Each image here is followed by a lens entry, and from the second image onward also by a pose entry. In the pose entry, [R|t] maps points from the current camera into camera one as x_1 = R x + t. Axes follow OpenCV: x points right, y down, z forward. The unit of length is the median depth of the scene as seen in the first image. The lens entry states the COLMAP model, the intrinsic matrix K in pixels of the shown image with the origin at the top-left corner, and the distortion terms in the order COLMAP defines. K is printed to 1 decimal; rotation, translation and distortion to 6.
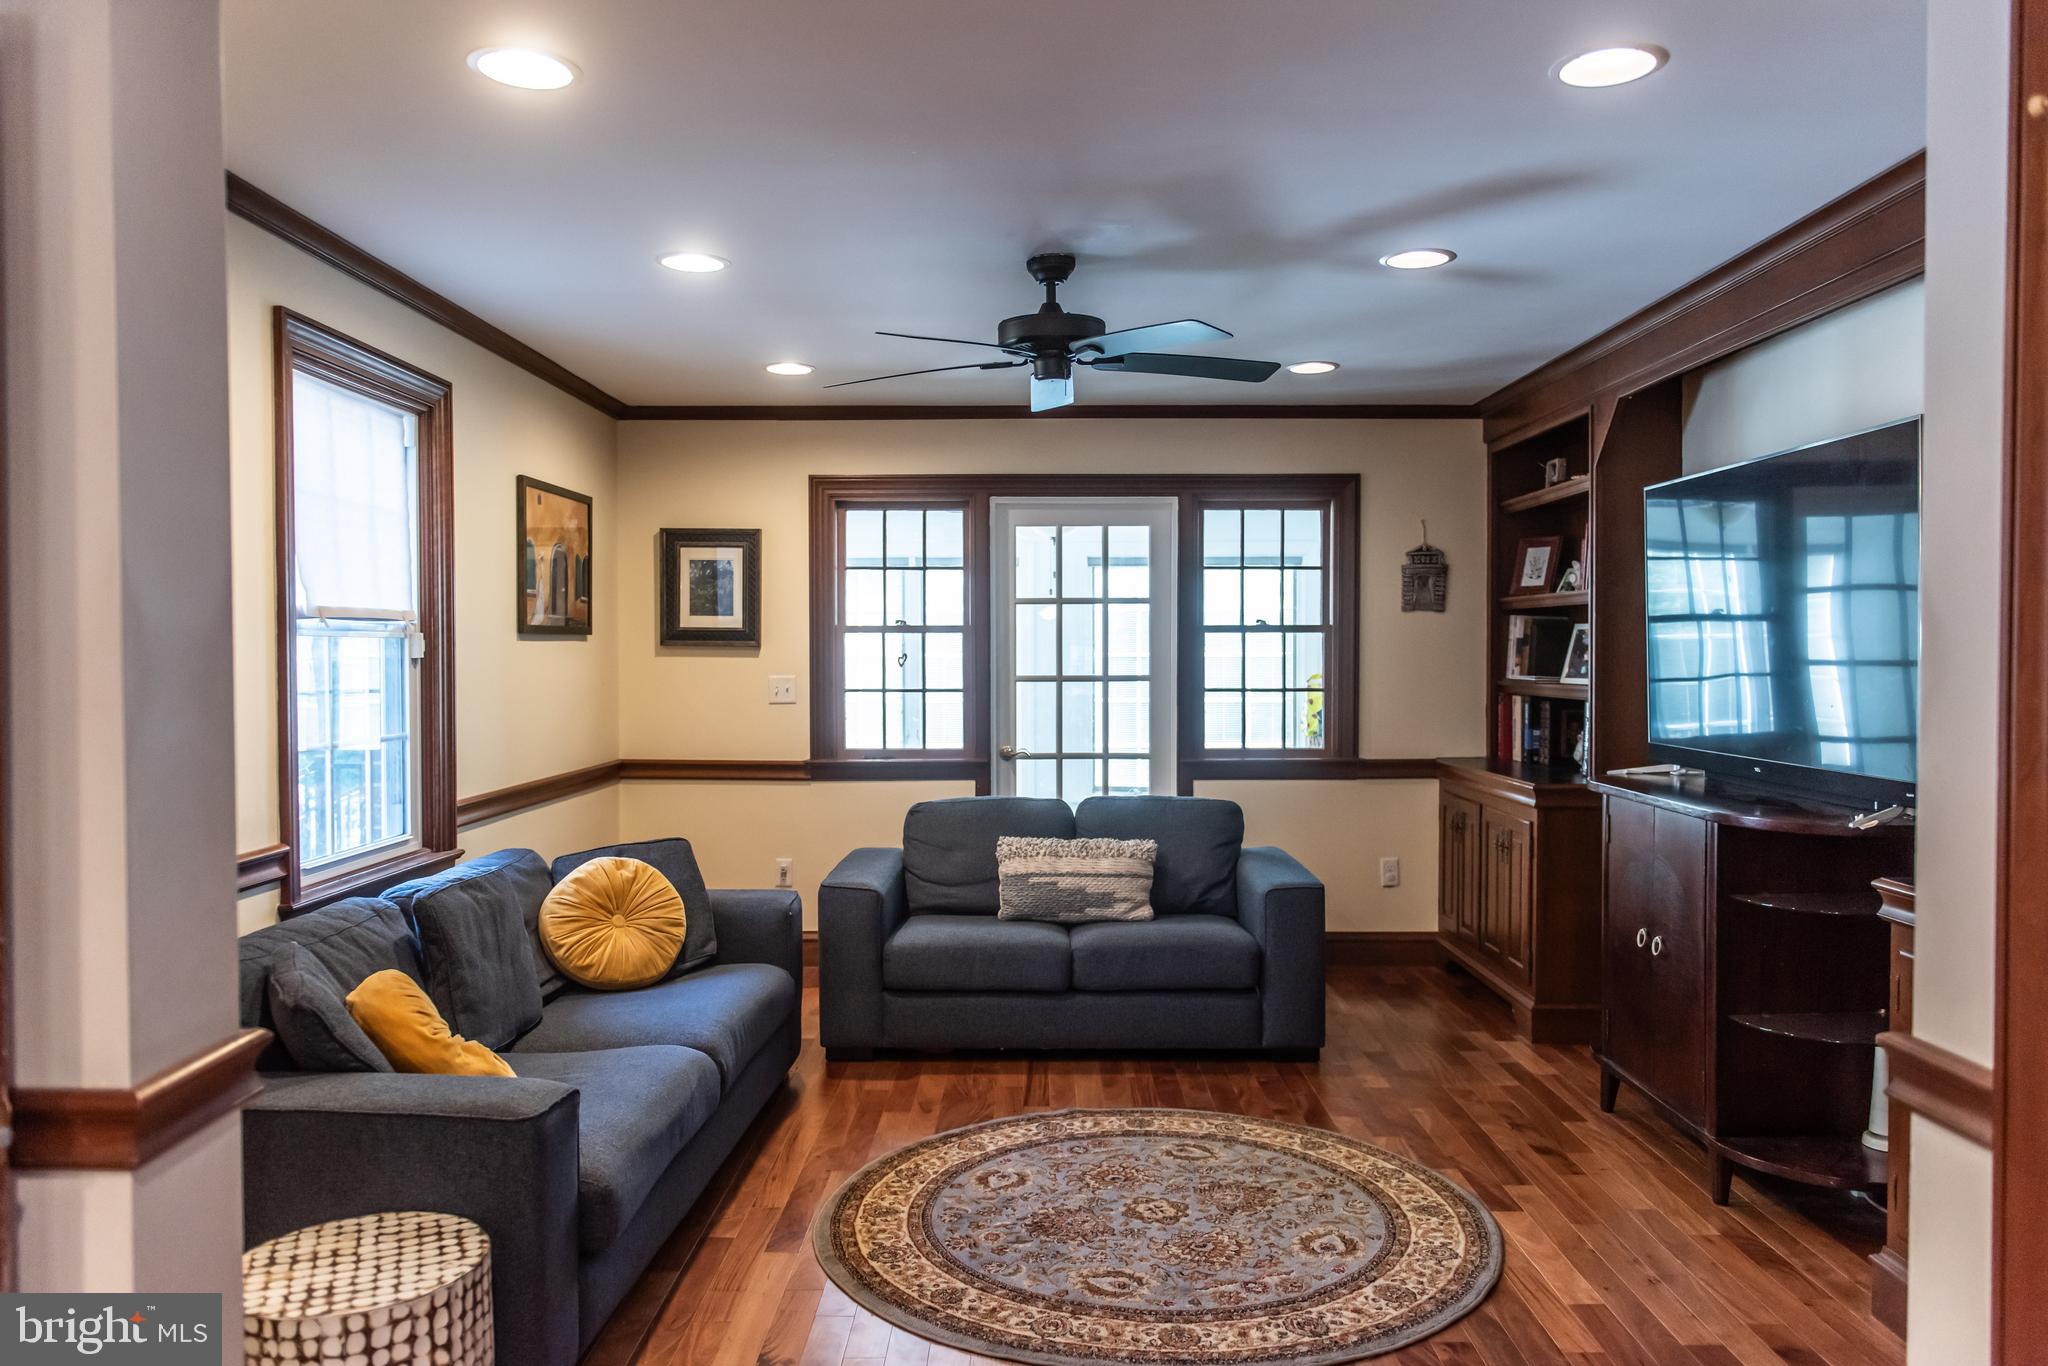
lens RADIAL K [[1451.6, 0, 964.3], [0, 1451.6, 687.2], [0, 0, 1]] dist [0.009168, -0.010658]
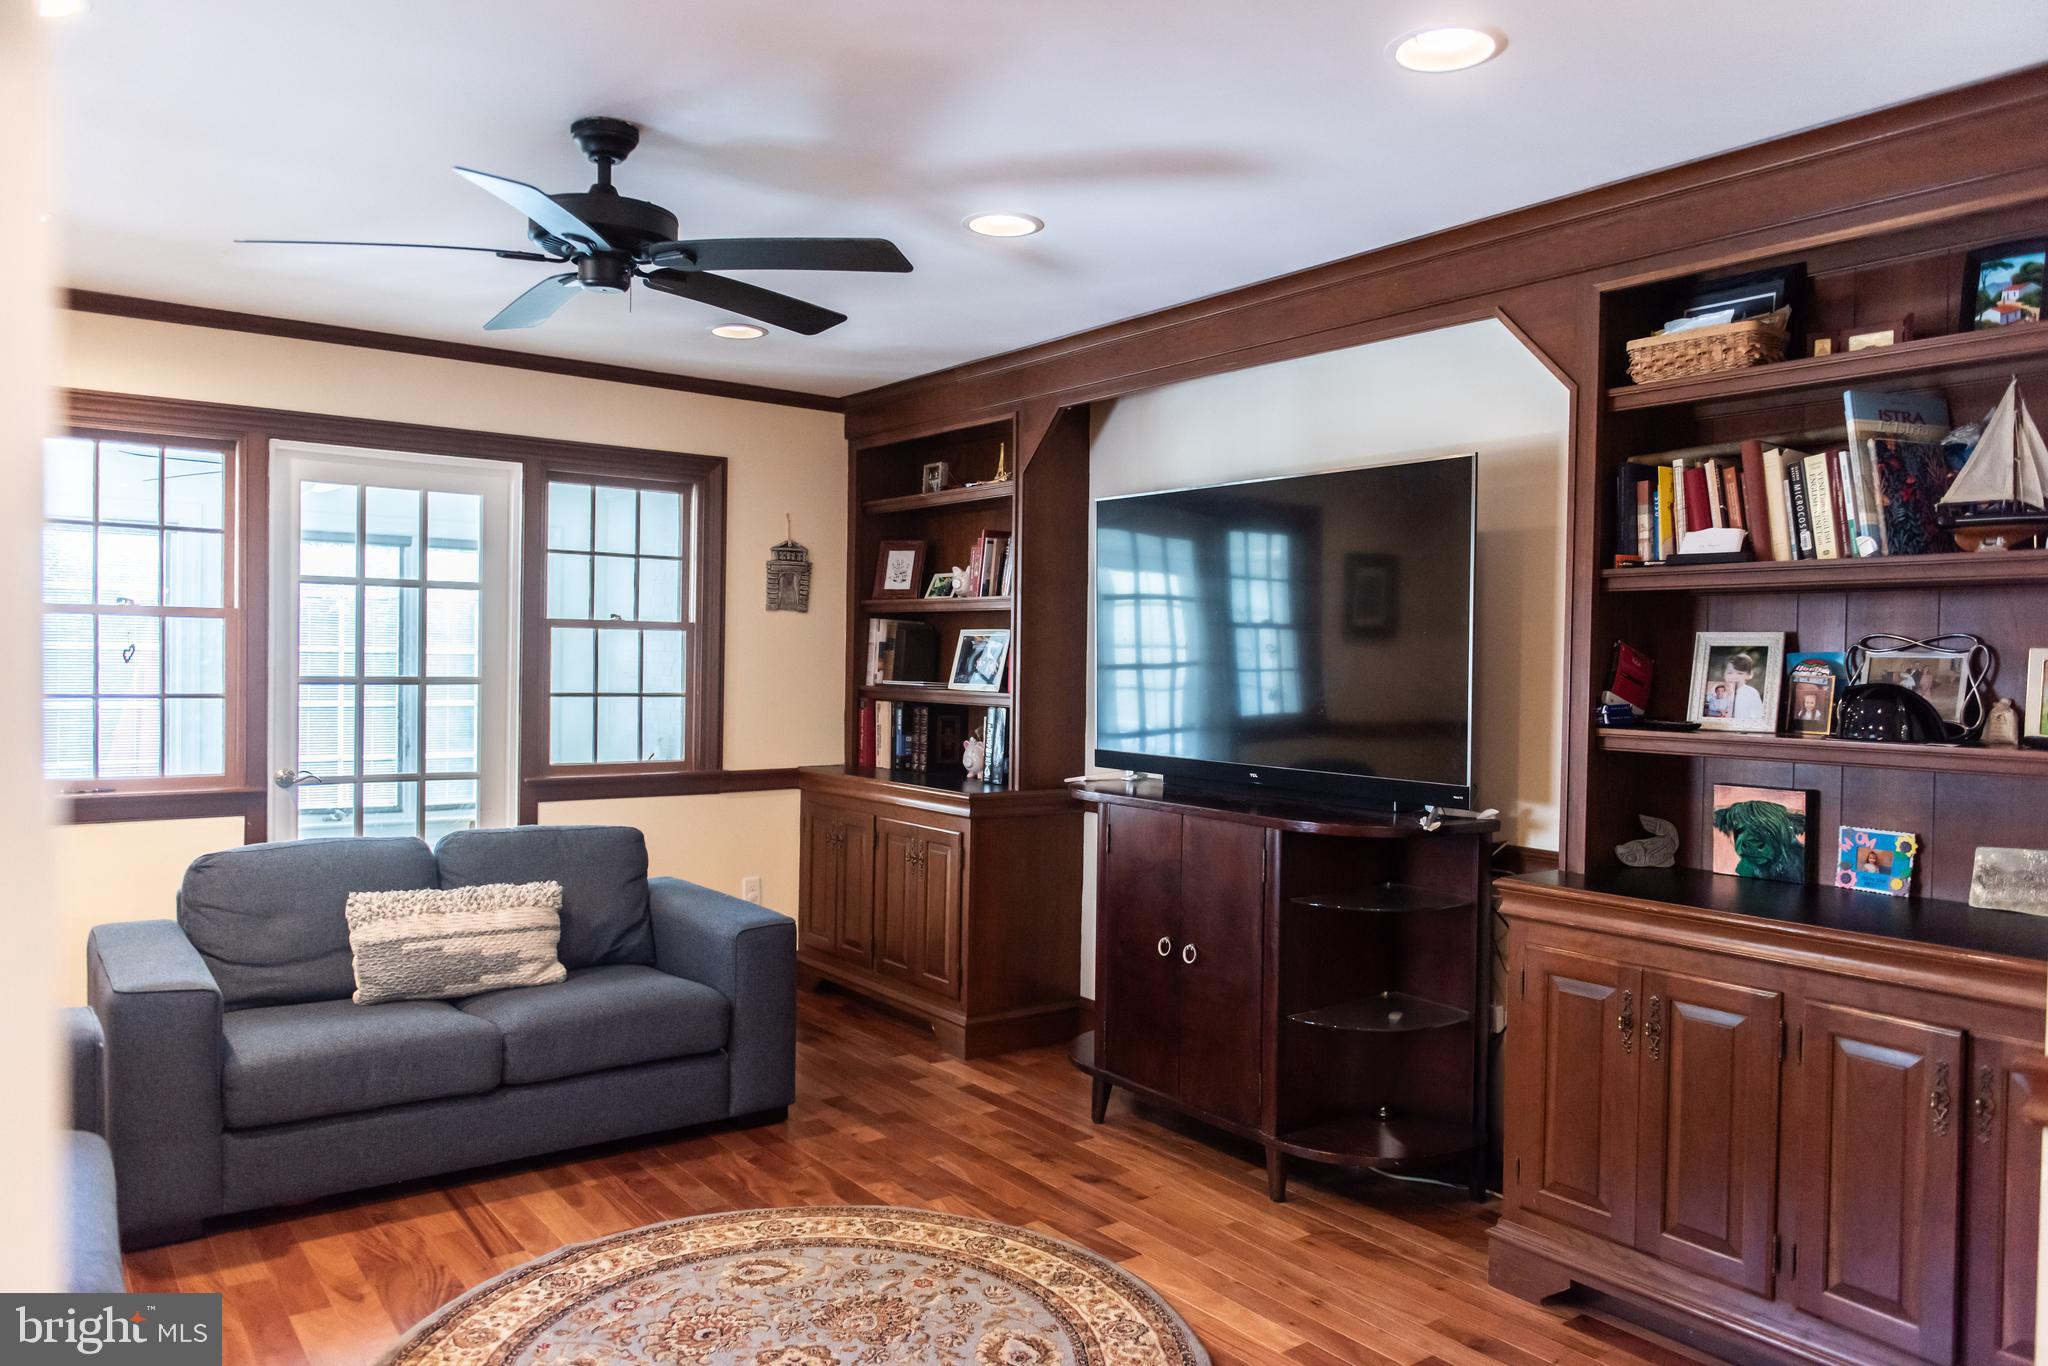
lens RADIAL K [[1451.6, 0, 1027.5], [0, 1451.6, 685.6], [0, 0, 1]] dist [0.009168, -0.010658]
pose [[0.788488, 0.002684, 0.615045, -0.184829], [-0.002594, 0.999996, -0.001038, -0.004945], [-0.615045, -0.000777, 0.788492, 0.221701]]
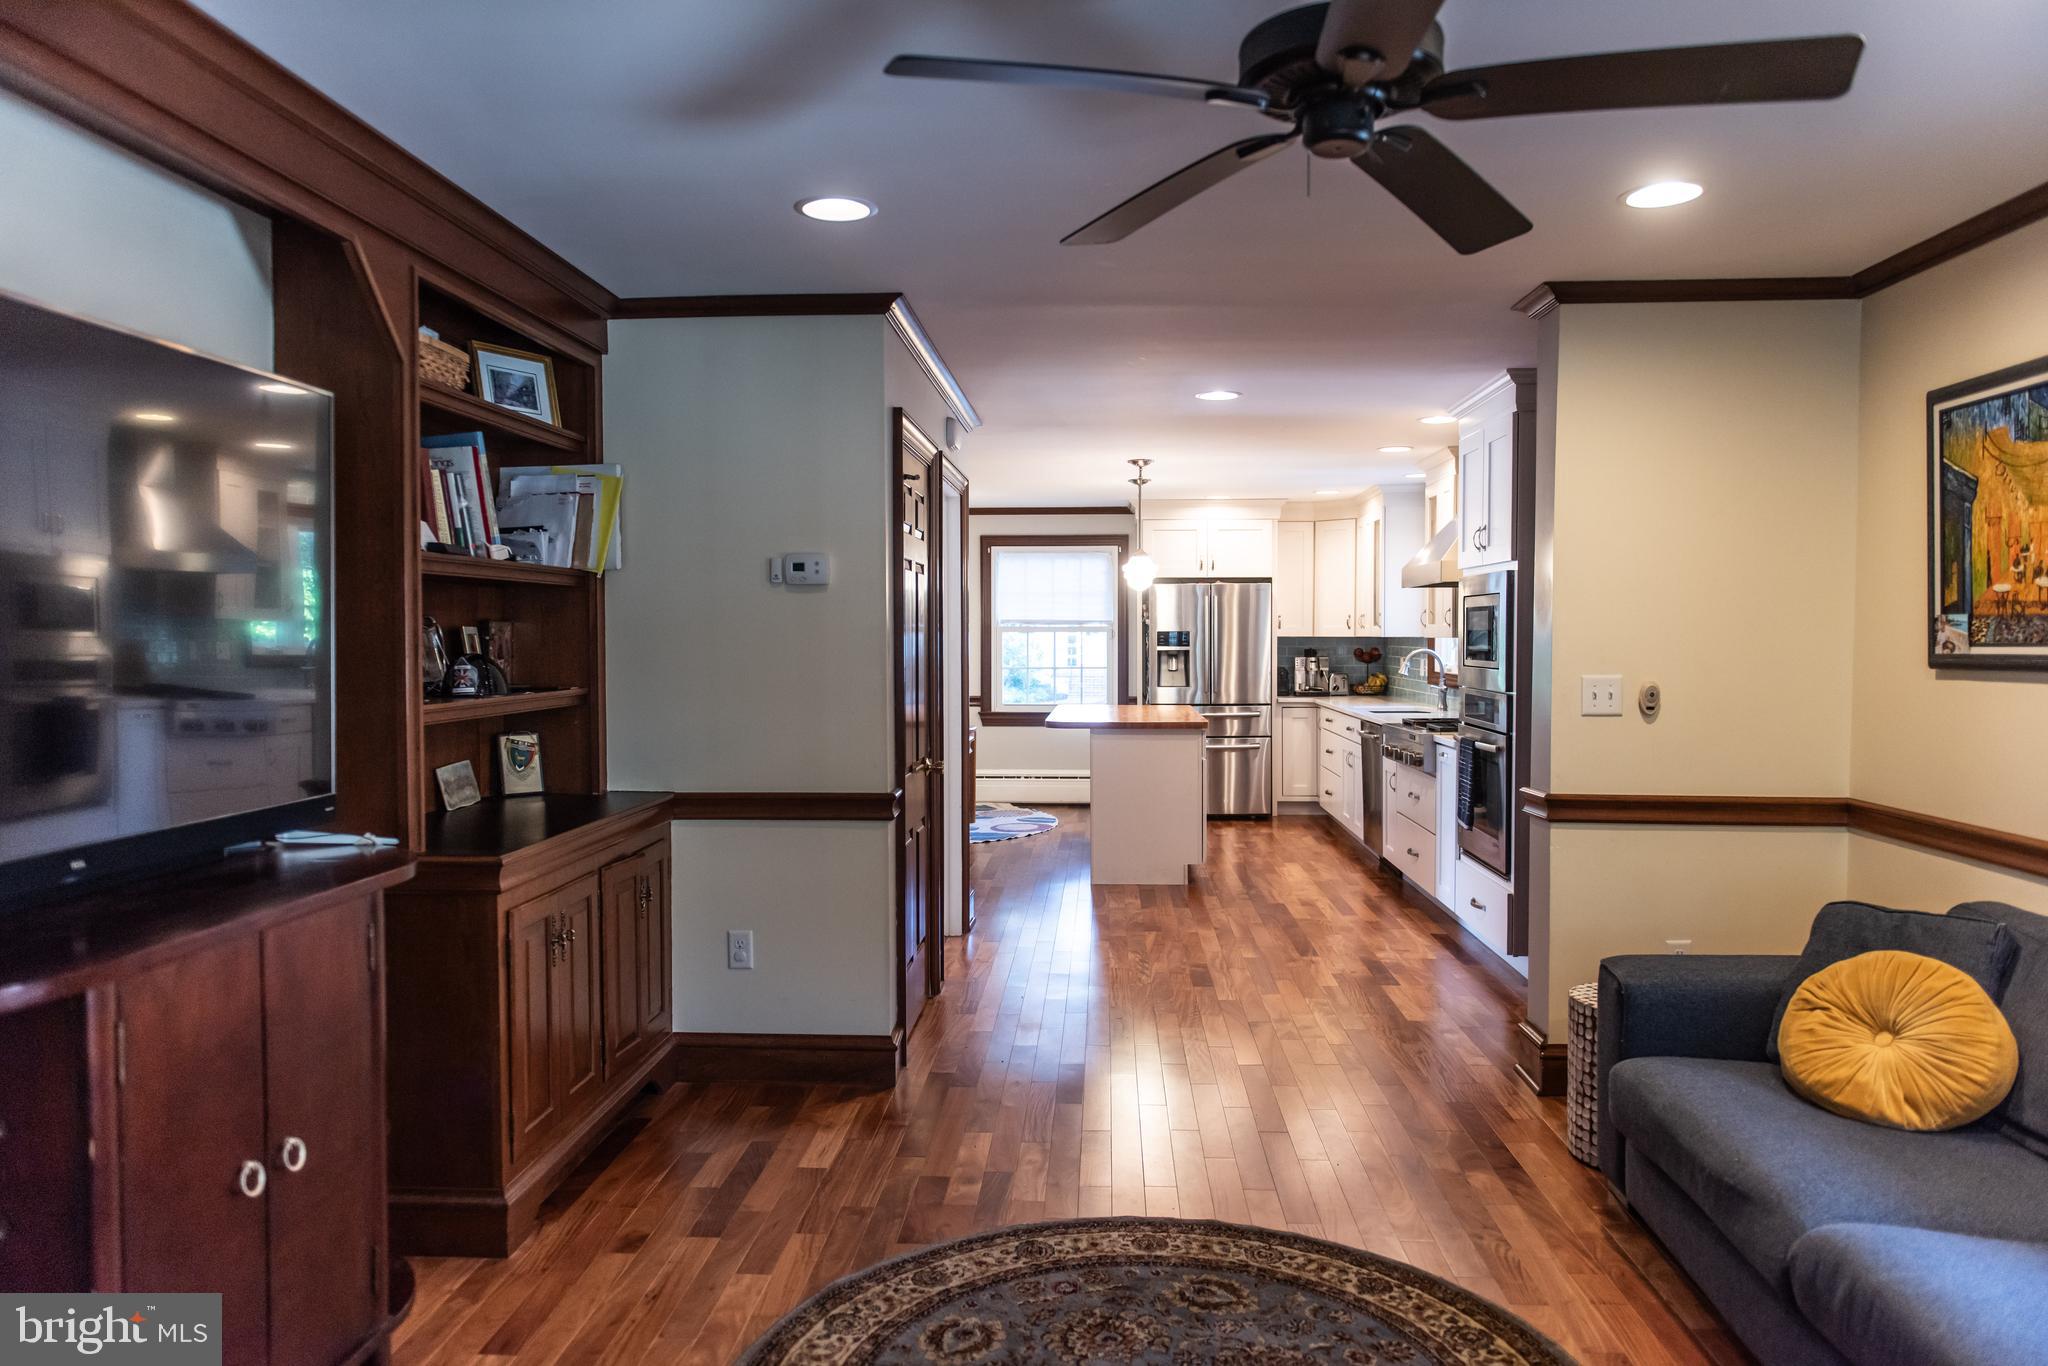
lens RADIAL K [[1451.6, 0, 982.9], [0, 1451.6, 679.7], [0, 0, 1]] dist [0.009168, -0.010658]
pose [[-0.999465, -0.000993, 0.032679, 0.143264], [0.000947, 0.998240, 0.059296, -0.038482], [-0.032681, 0.059295, -0.997705, 1.251746]]
